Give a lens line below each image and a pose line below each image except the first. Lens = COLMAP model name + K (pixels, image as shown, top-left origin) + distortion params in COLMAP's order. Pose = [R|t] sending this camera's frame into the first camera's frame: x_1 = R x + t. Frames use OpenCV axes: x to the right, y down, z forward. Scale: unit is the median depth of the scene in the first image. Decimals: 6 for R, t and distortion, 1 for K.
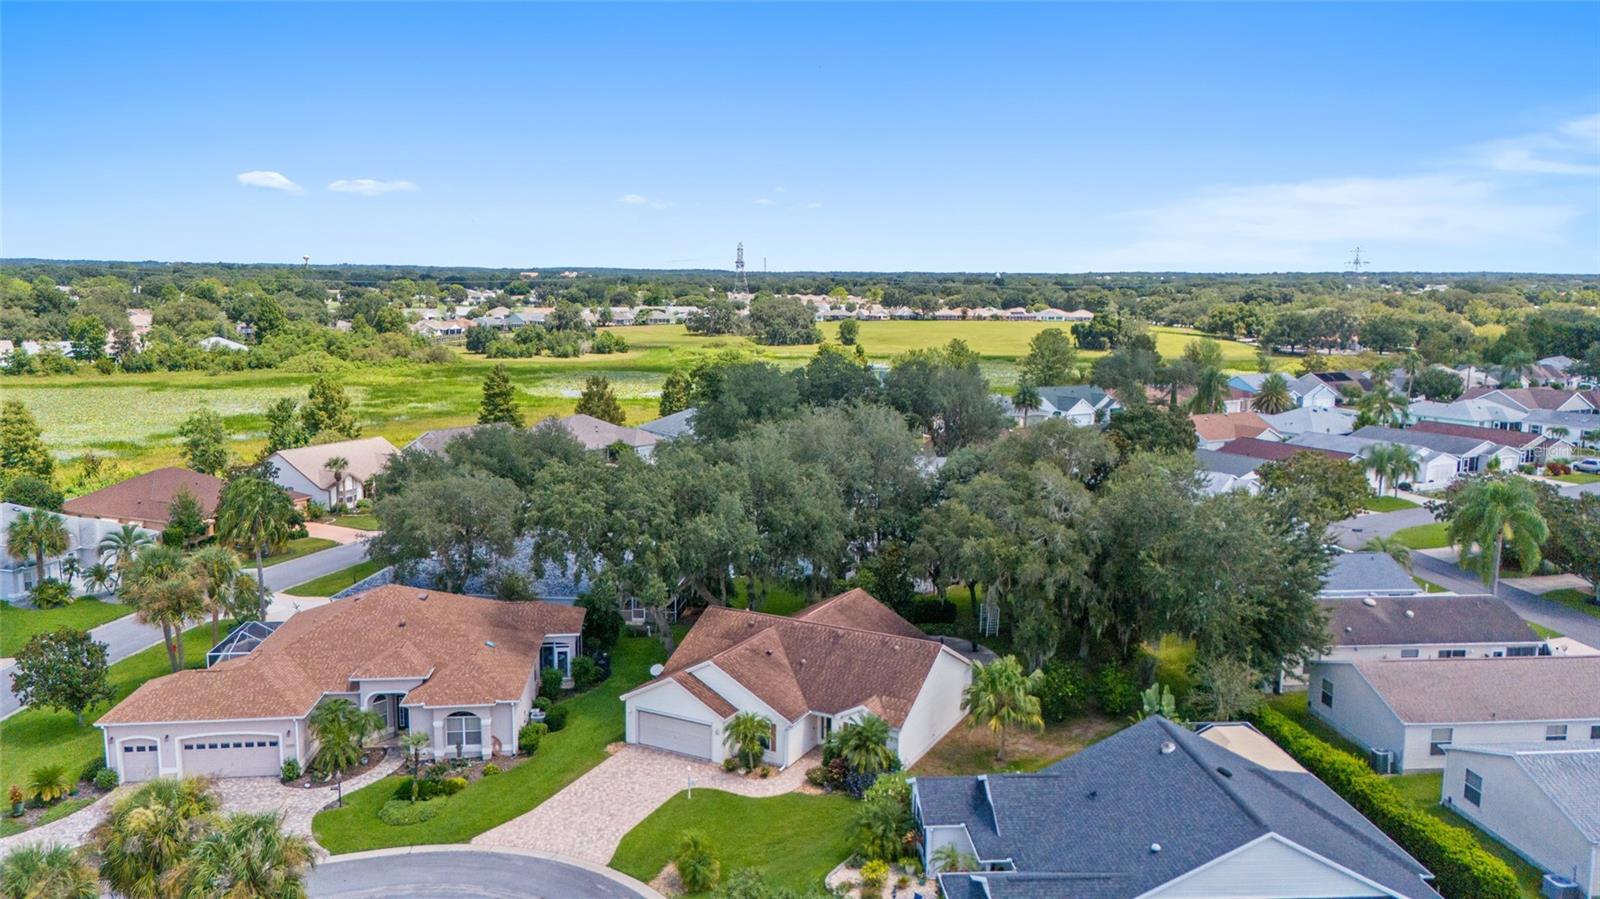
lens RADIAL K [[1164.7, 0, 804.7], [0, 1164.7, 452.7], [0, 0, 1]] dist [0.072811, -0.052816]
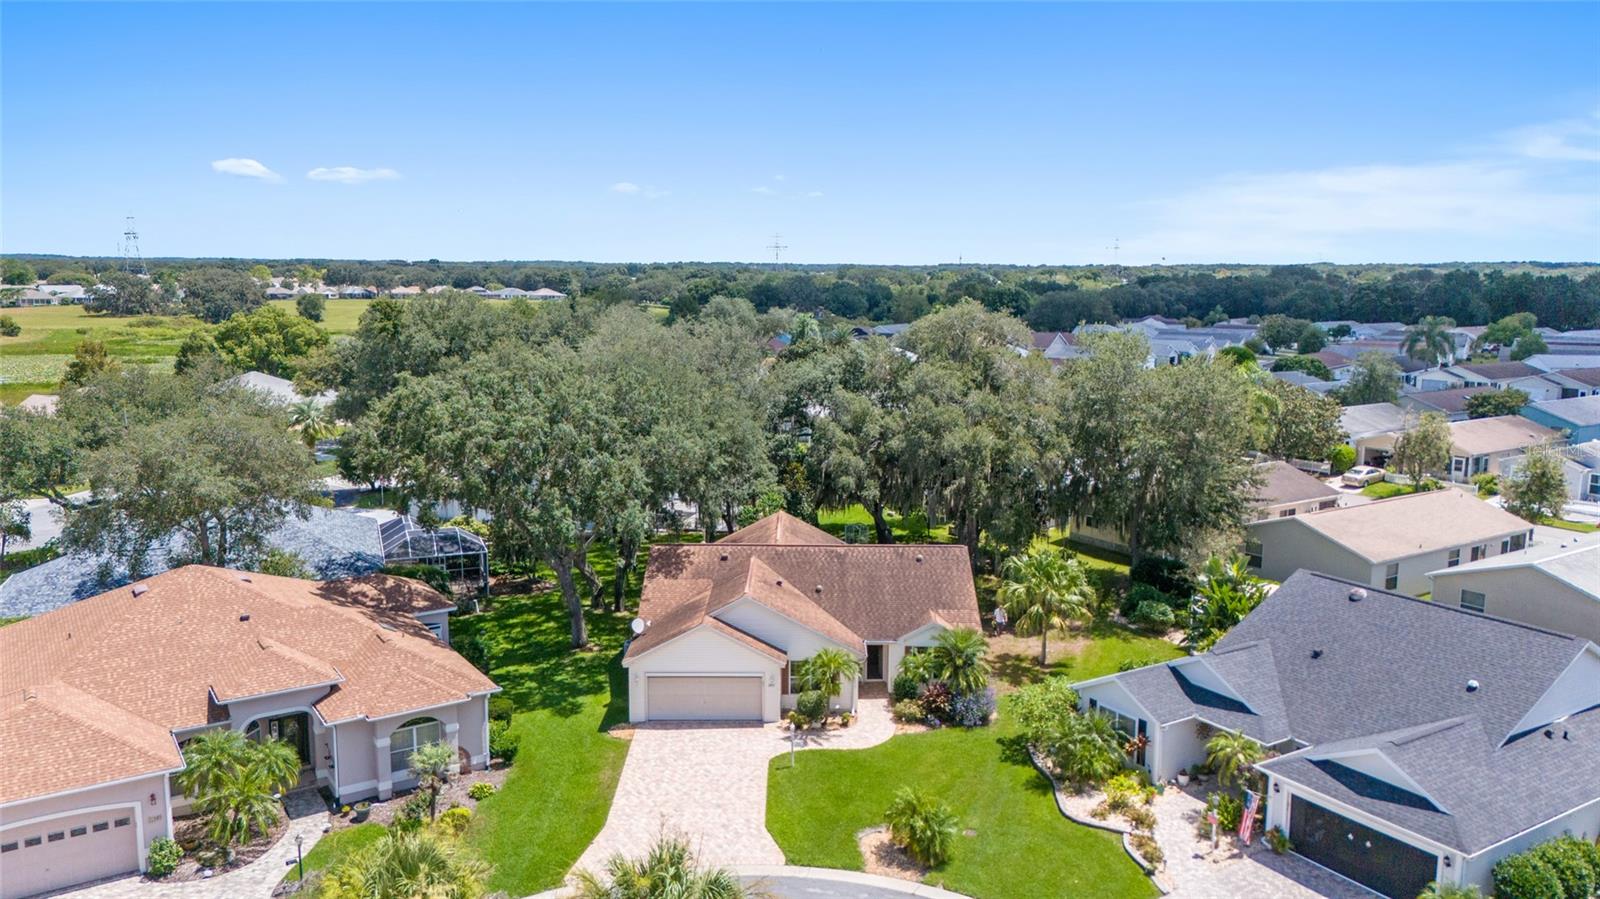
lens RADIAL K [[1164.7, 0, 802.7], [0, 1164.7, 454.5], [0, 0, 1]] dist [0.072811, -0.052816]
pose [[0.882978, -0.074940, 0.463394, -0.385579], [0.070480, 0.997149, 0.026961, 0.061291], [-0.464093, 0.008854, 0.885742, 0.274405]]
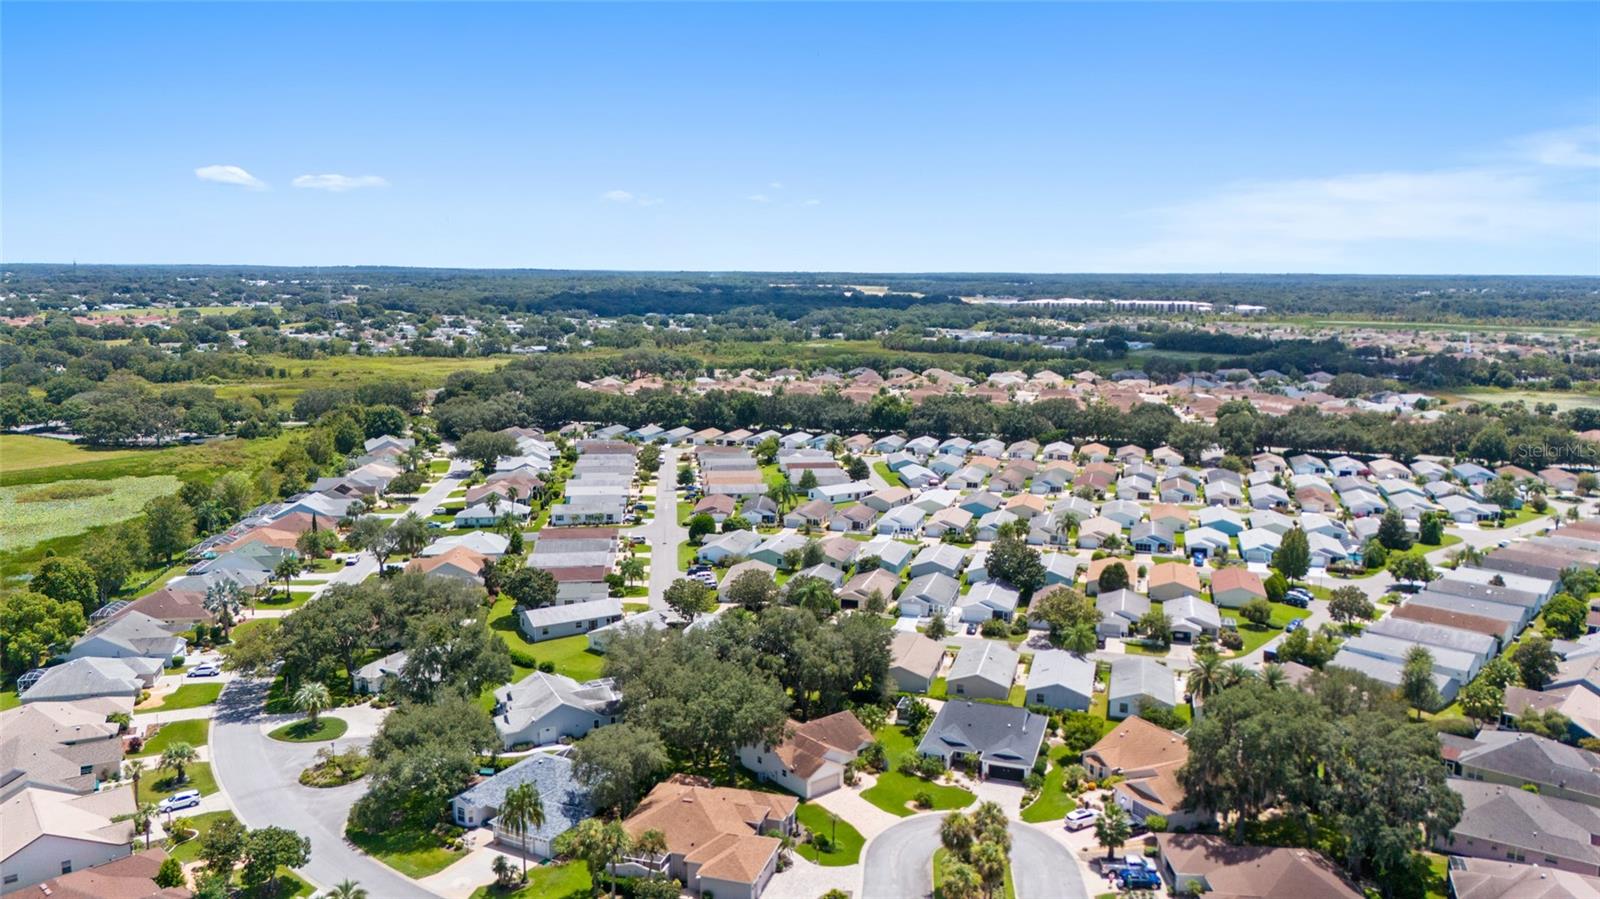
lens RADIAL K [[1164.7, 0, 799.9], [0, 1164.7, 443.8], [0, 0, 1]] dist [0.072811, -0.052816]
pose [[0.375194, -0.143372, 0.915791, -2.169724], [0.135799, 0.985808, 0.098698, -0.676279], [-0.916945, 0.087332, 0.389339, 0.040787]]
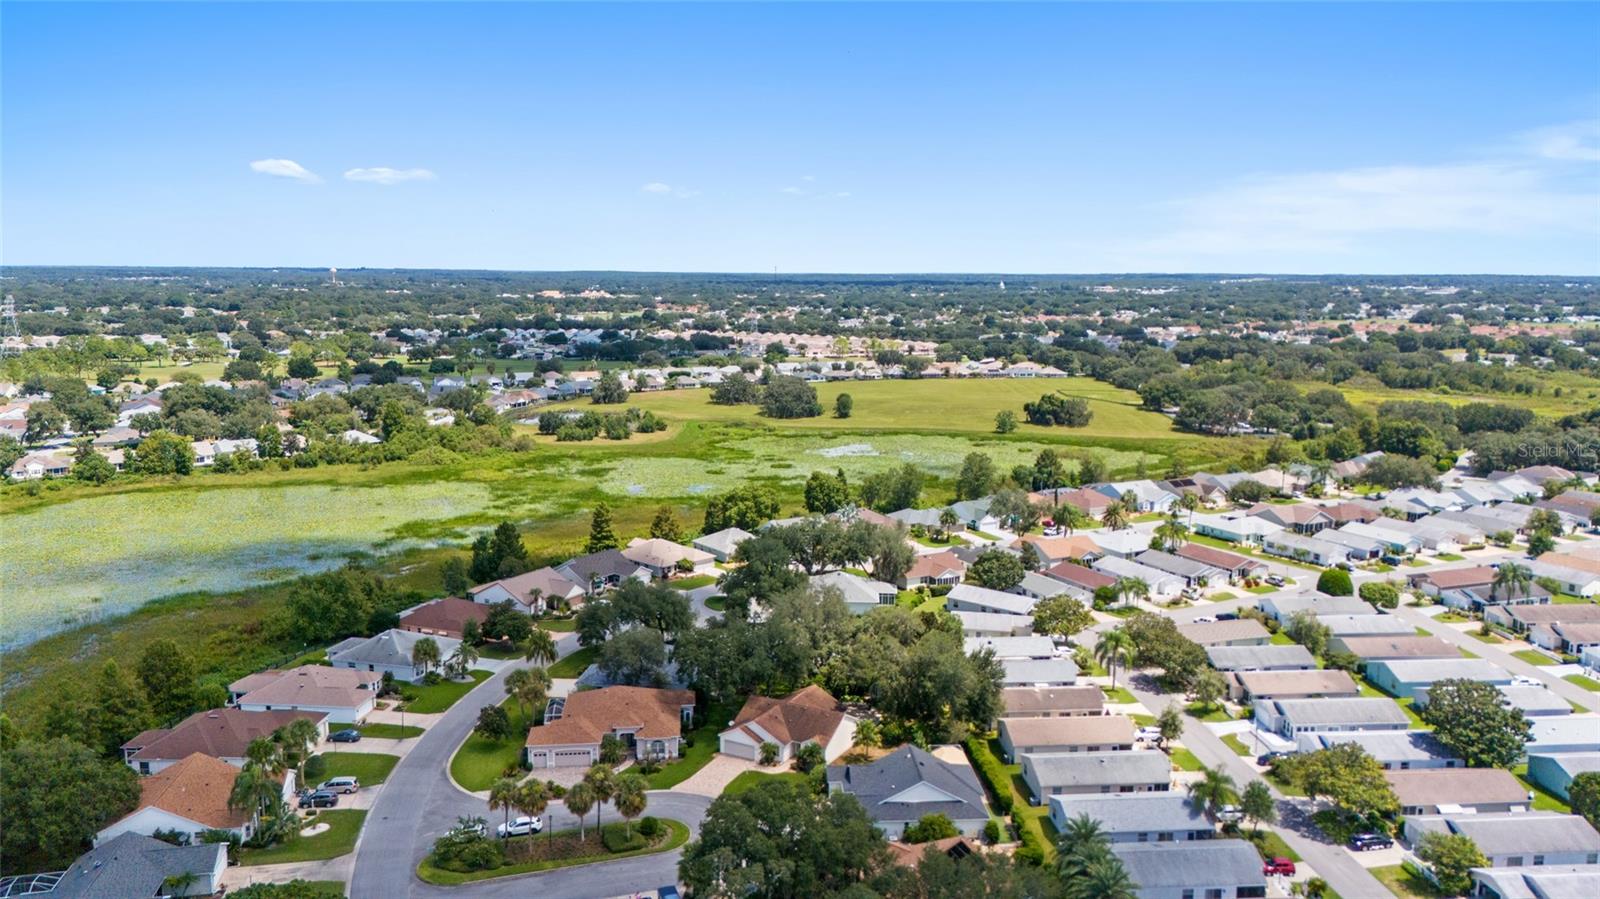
lens RADIAL K [[1164.7, 0, 804.5], [0, 1164.7, 442.1], [0, 0, 1]] dist [0.072811, -0.052816]
pose [[0.999948, -0.002666, -0.009874, 0.056284], [0.002604, 0.999977, -0.006335, -0.404497], [0.009890, 0.006309, 0.999931, -1.522223]]
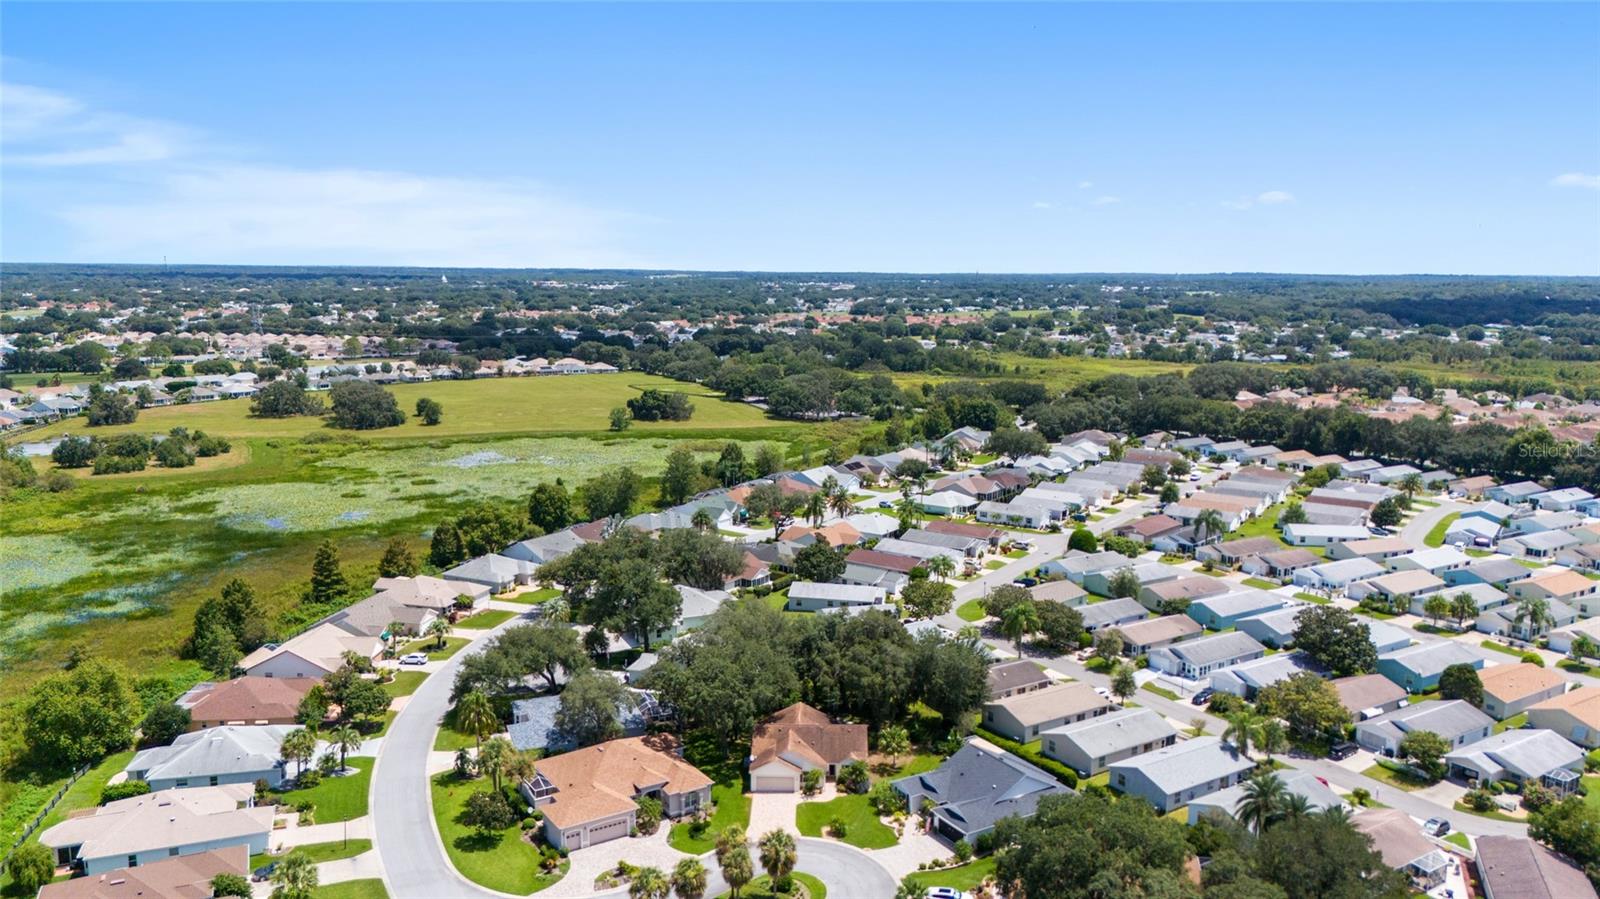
lens RADIAL K [[1164.7, 0, 801.1], [0, 1164.7, 455.2], [0, 0, 1]] dist [0.072811, -0.052816]
pose [[0.891762, -0.073691, 0.446463, -1.043138], [0.069139, 0.997255, 0.026504, -0.470087], [-0.447191, 0.007233, 0.894409, -1.123549]]
